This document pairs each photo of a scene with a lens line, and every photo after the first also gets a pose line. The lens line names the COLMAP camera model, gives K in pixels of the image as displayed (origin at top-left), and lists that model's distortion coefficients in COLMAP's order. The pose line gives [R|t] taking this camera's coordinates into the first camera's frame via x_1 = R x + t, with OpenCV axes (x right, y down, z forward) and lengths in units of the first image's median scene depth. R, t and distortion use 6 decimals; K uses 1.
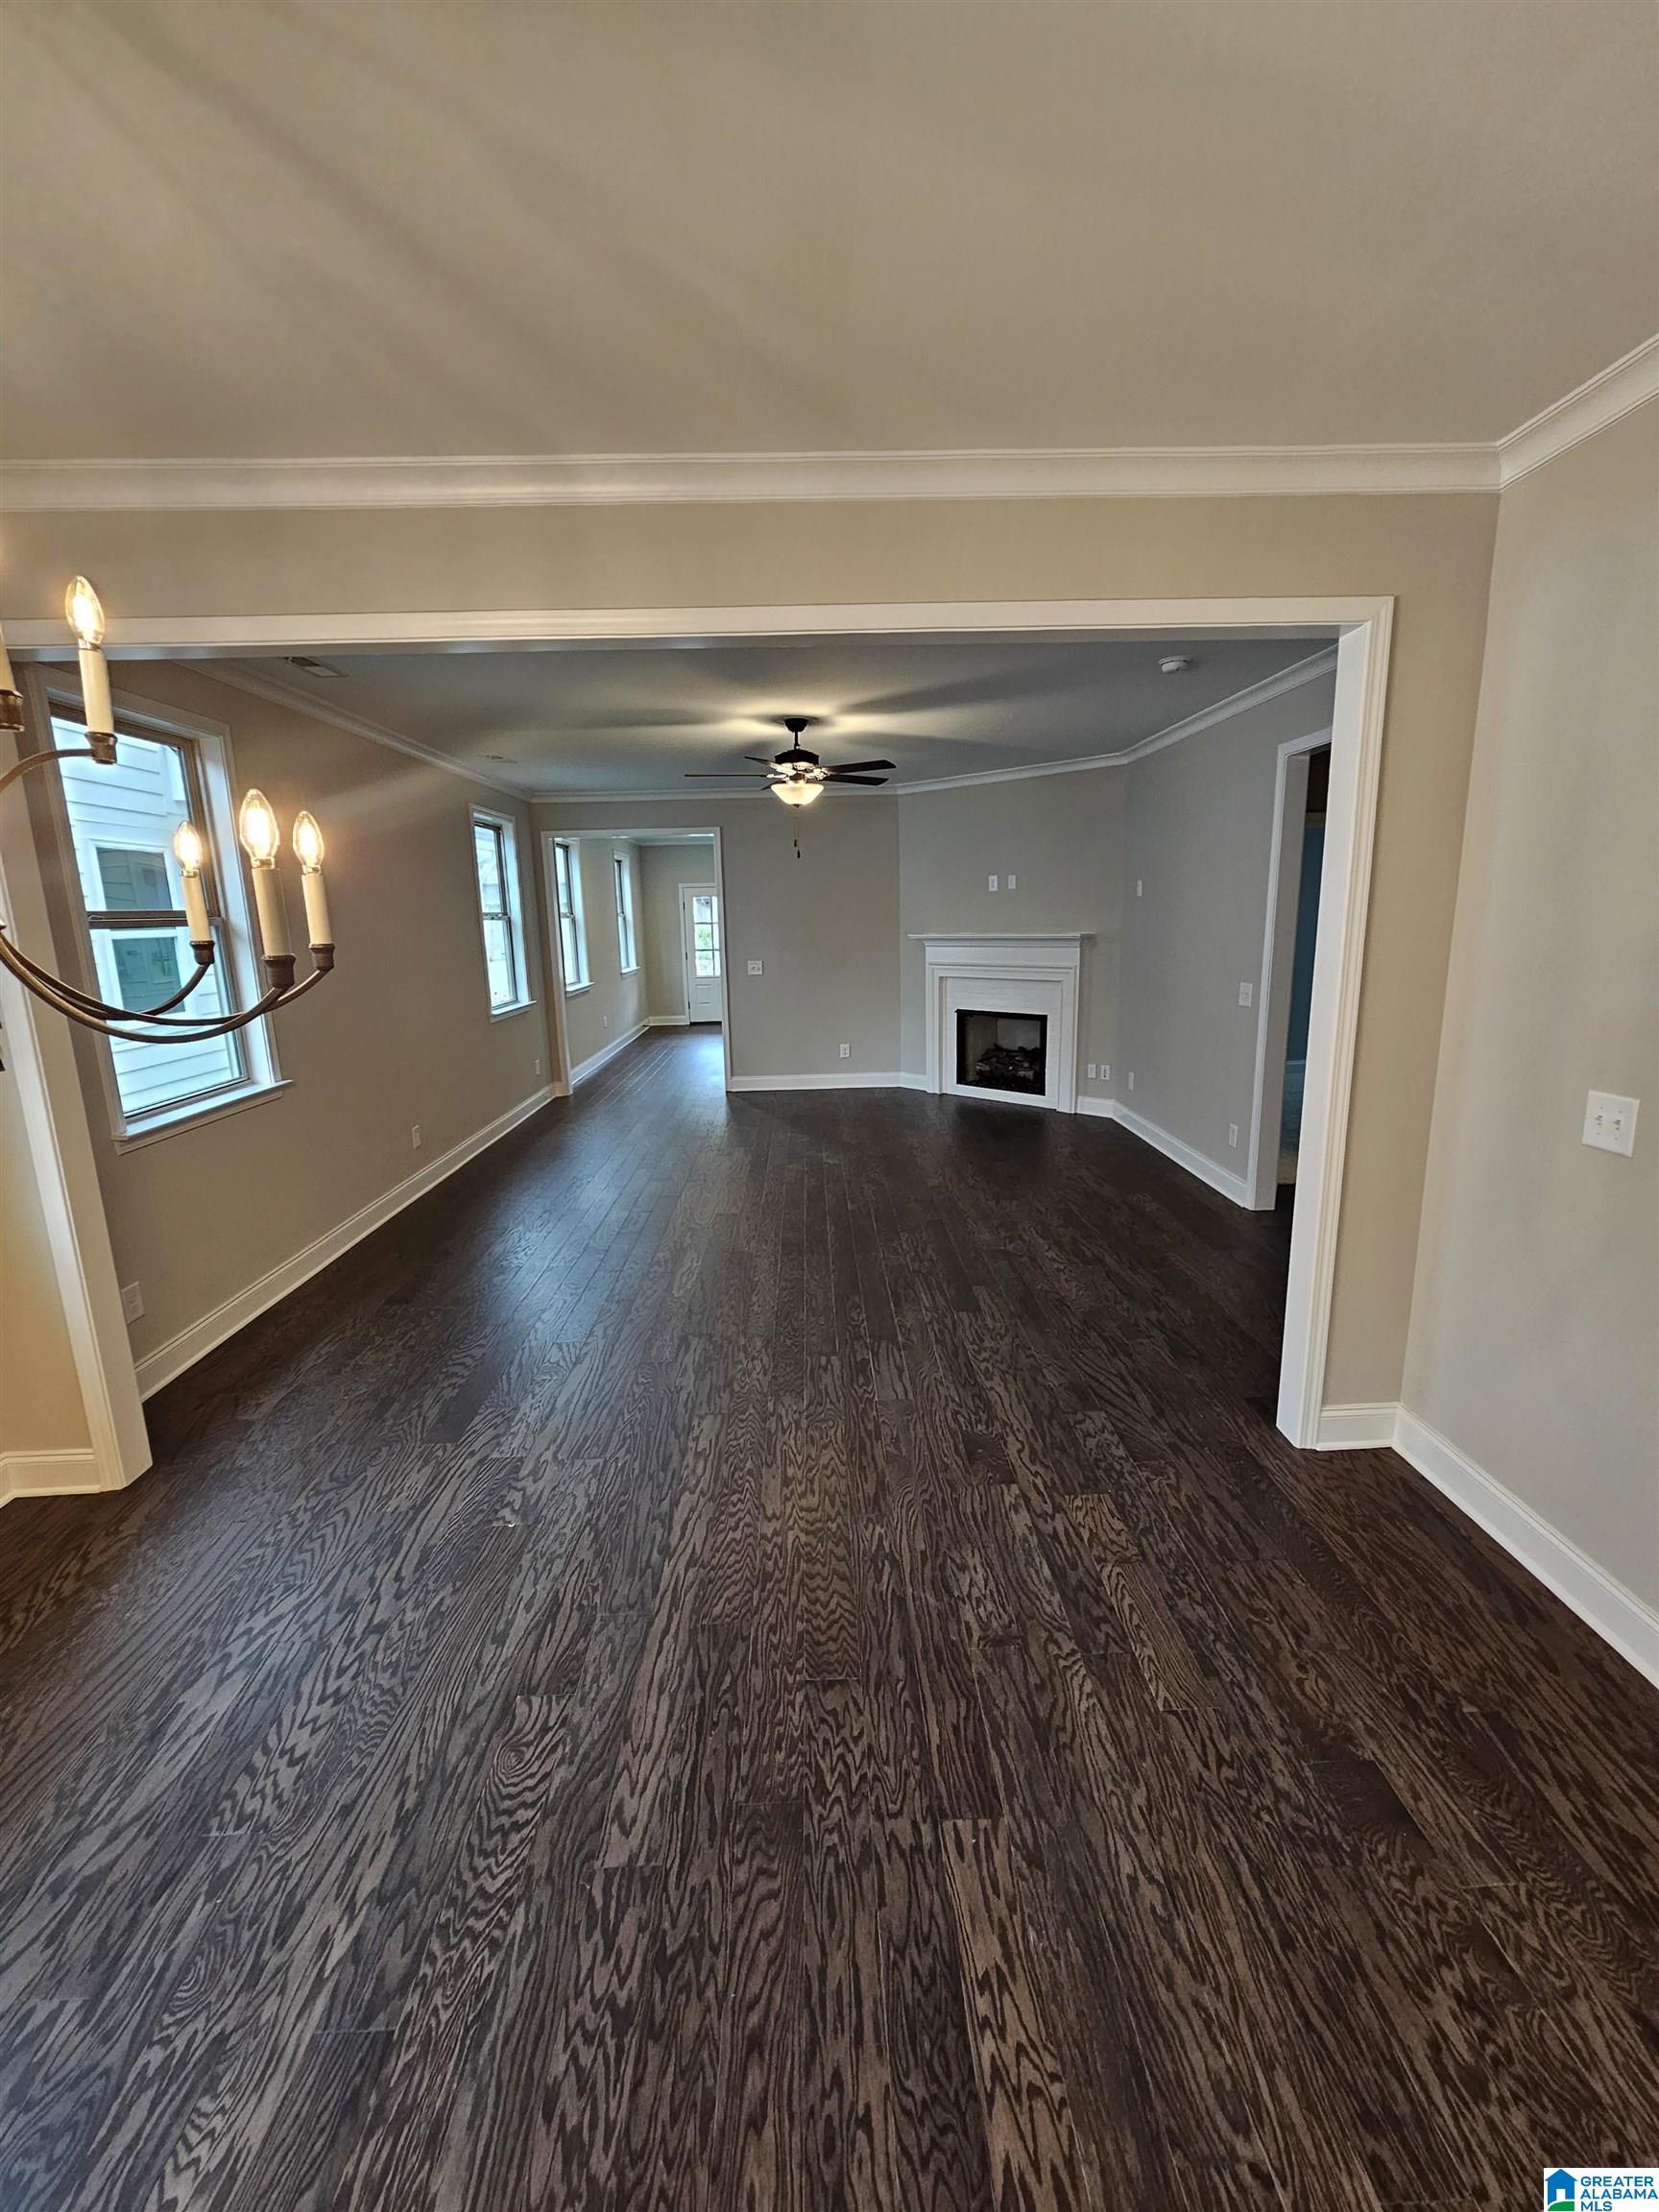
lens RADIAL K [[907.4, 0, 828.2], [0, 907.4, 1098.5], [0, 0, 1]] dist [0.002832, -0.002130]
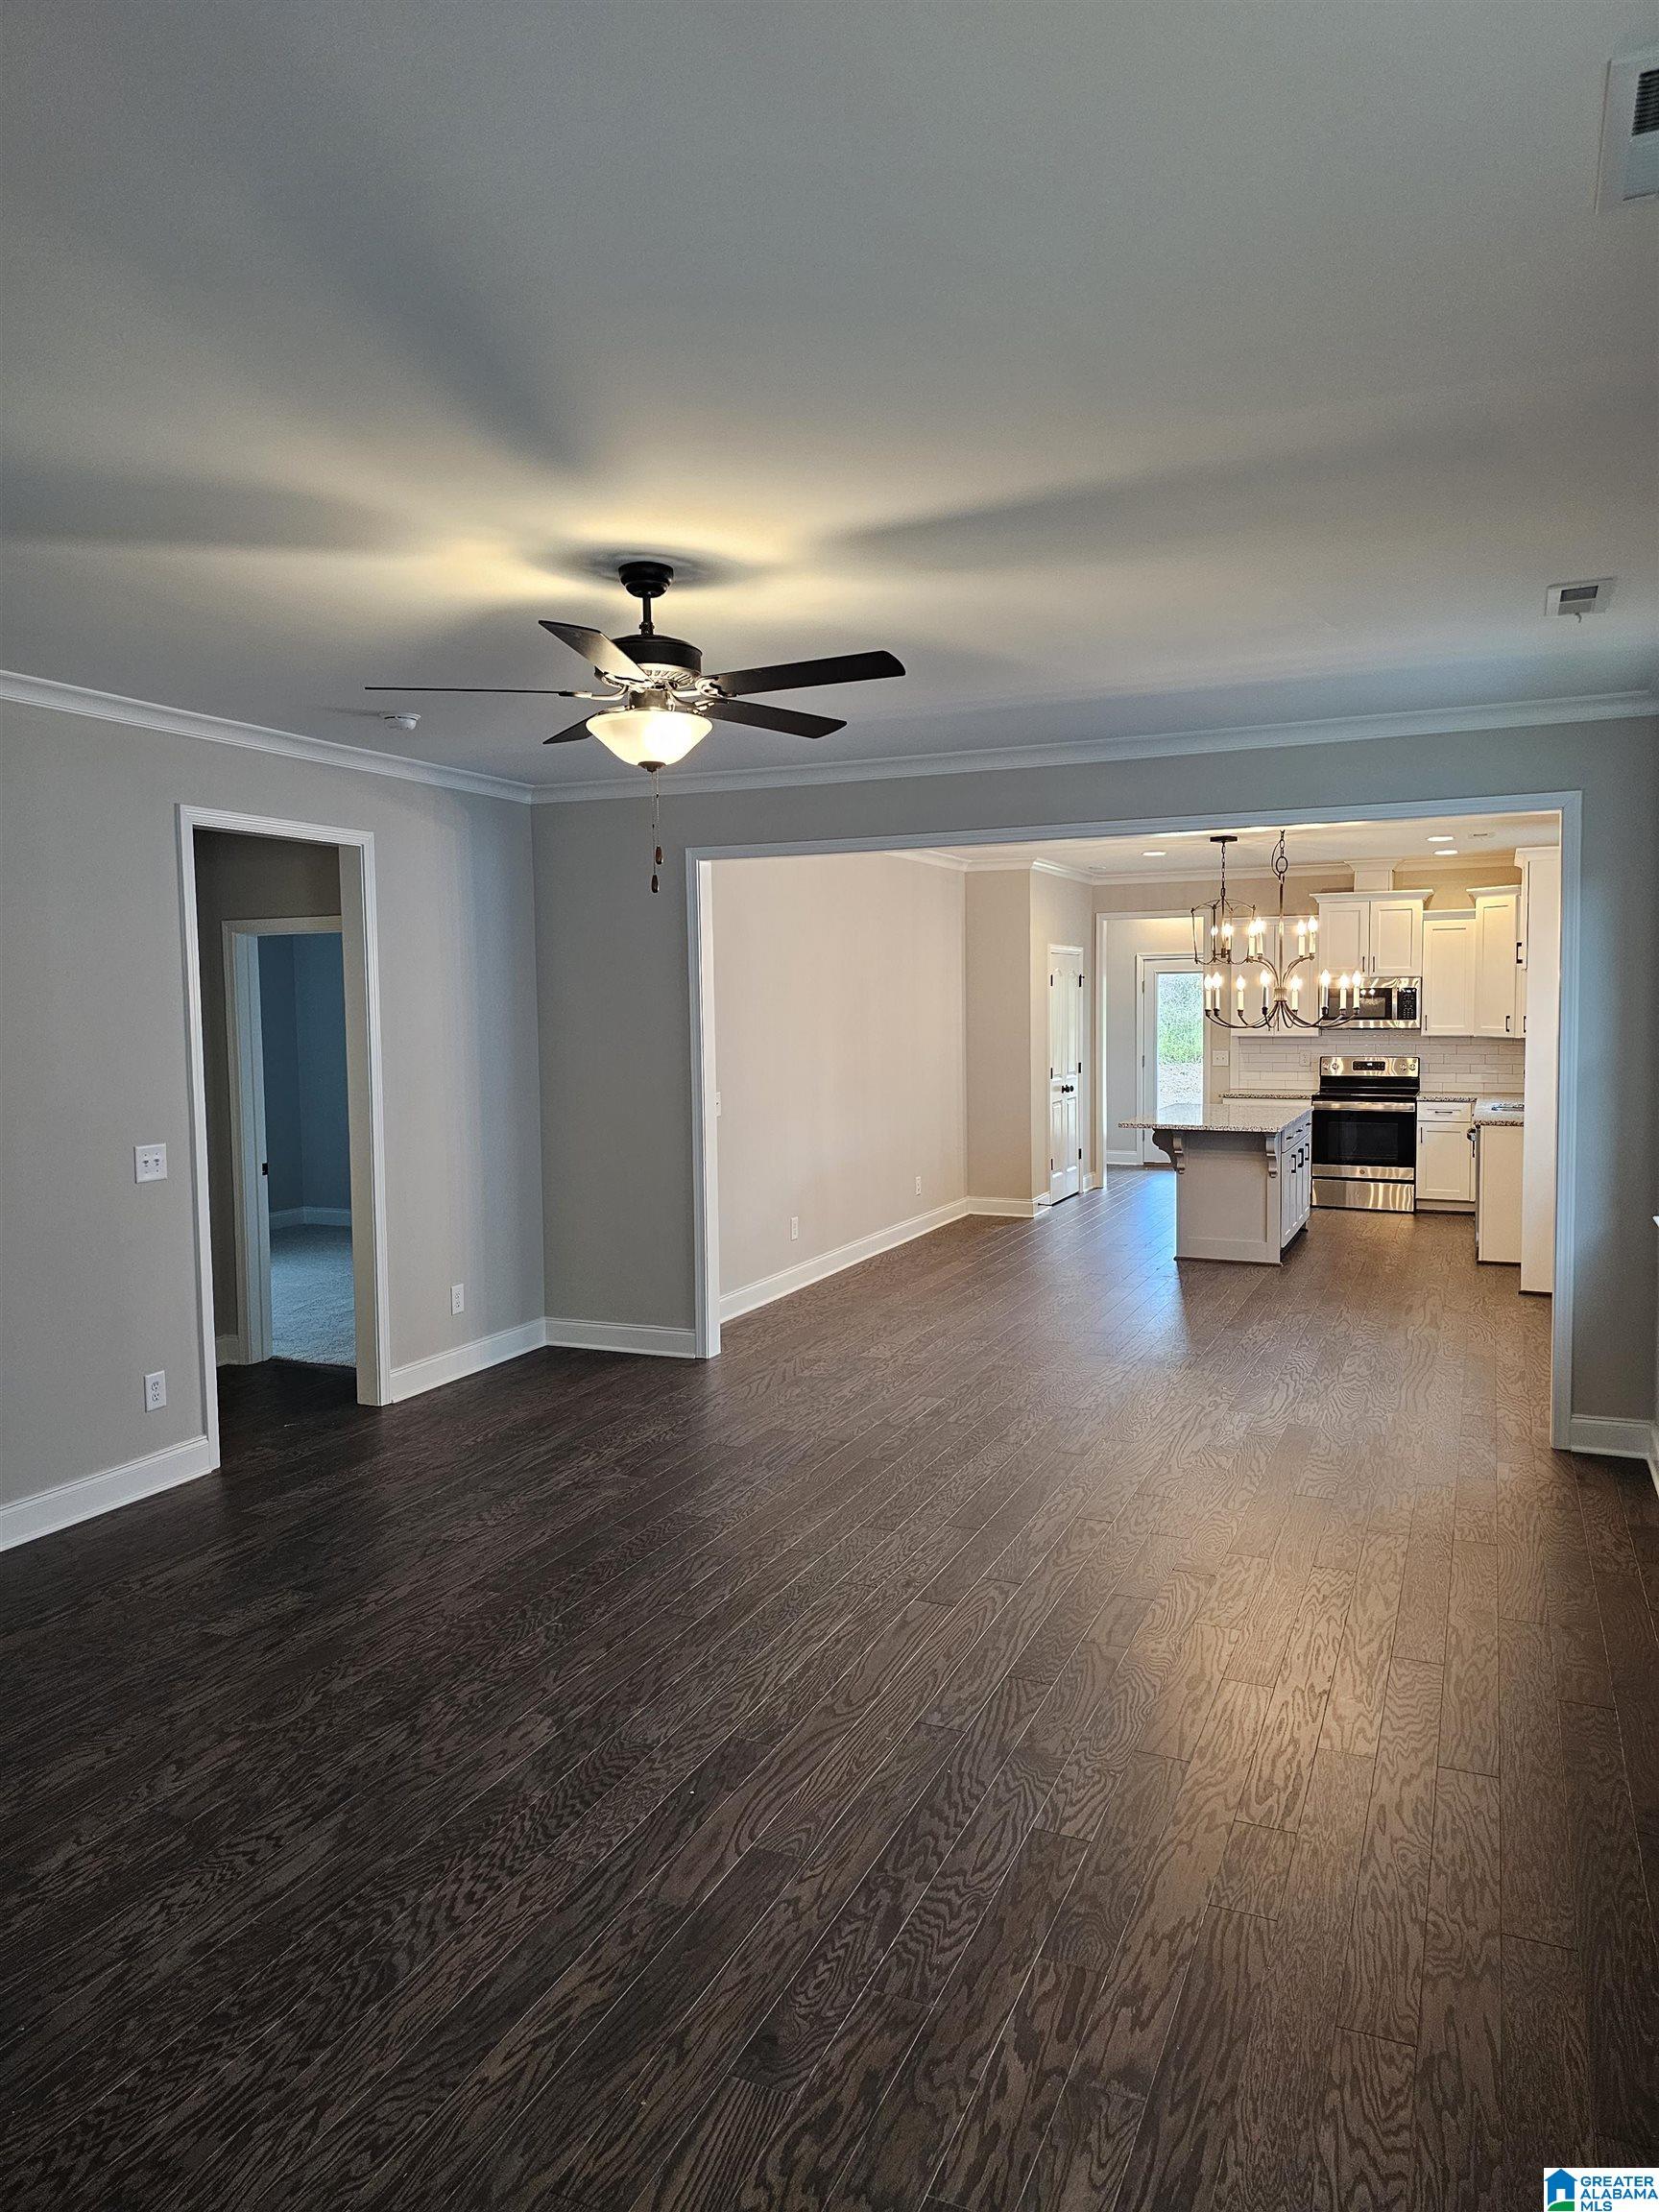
lens RADIAL K [[1486.9, 0, 824.1], [0, 1486.9, 1080.0], [0, 0, 1]] dist [0.046752, -0.031639]
pose [[-0.902643, 0.010259, 0.430268, -1.411991], [0.120407, 0.965816, 0.229568, -1.190764], [-0.413205, 0.259025, -0.873022, 5.705455]]
